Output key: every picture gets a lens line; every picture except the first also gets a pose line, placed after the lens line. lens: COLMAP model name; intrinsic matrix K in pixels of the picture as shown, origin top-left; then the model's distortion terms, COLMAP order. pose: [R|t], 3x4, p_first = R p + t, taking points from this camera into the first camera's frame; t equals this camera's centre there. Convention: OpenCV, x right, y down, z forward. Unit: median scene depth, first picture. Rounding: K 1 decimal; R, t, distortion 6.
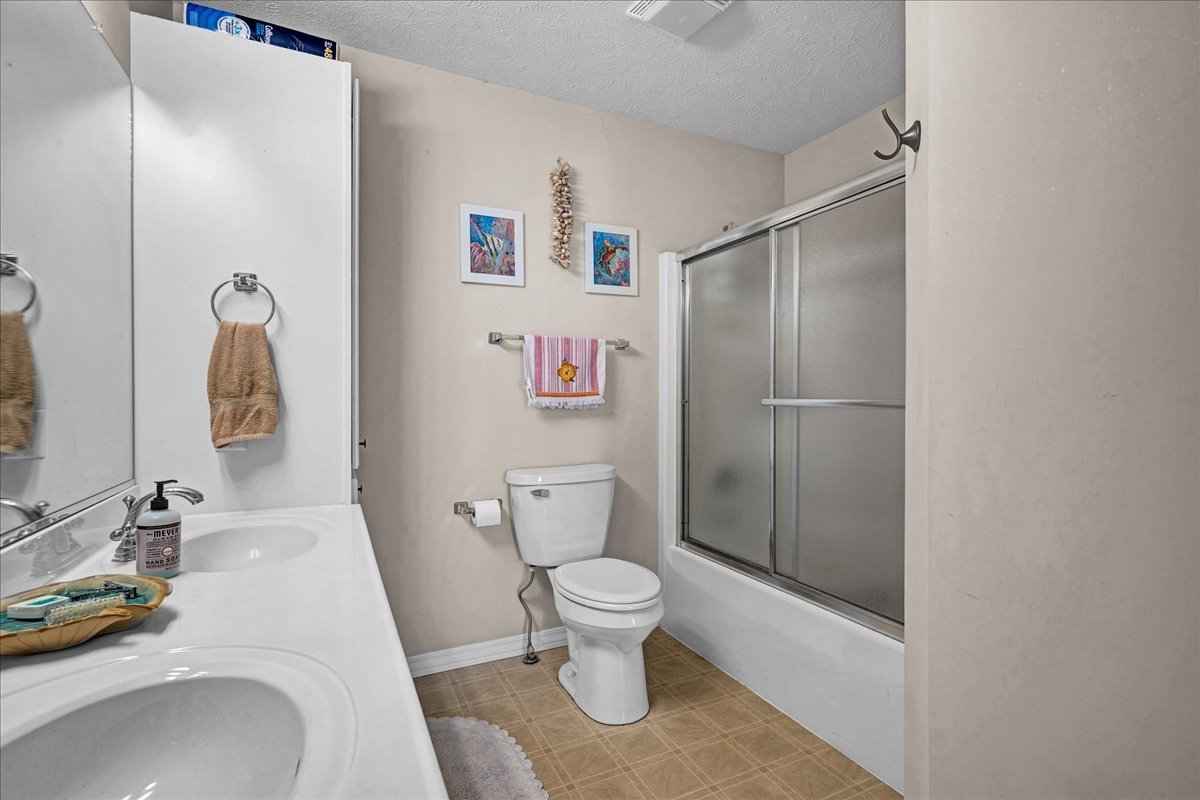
lens RADIAL K [[565.0, 0, 601.6], [0, 565.0, 396.5], [0, 0, 1]] dist [0.005860, 0.000535]
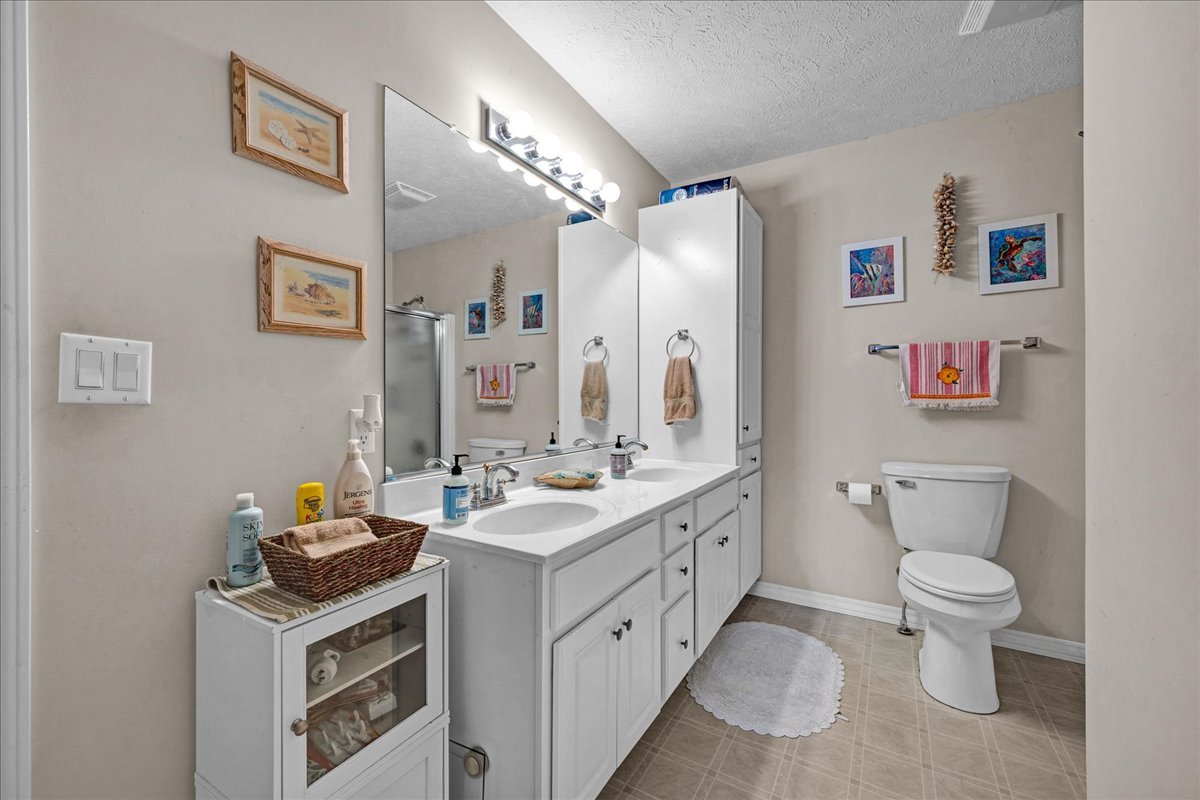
lens RADIAL K [[492.6, 0, 599.0], [0, 492.6, 397.8], [0, 0, 1]] dist [0.019846, -0.000229]
pose [[0.545758, -0.001339, -0.837942, 0.368874], [-0.003185, 0.999988, -0.003673, 0.004792], [0.837937, 0.004673, 0.545747, -0.054963]]
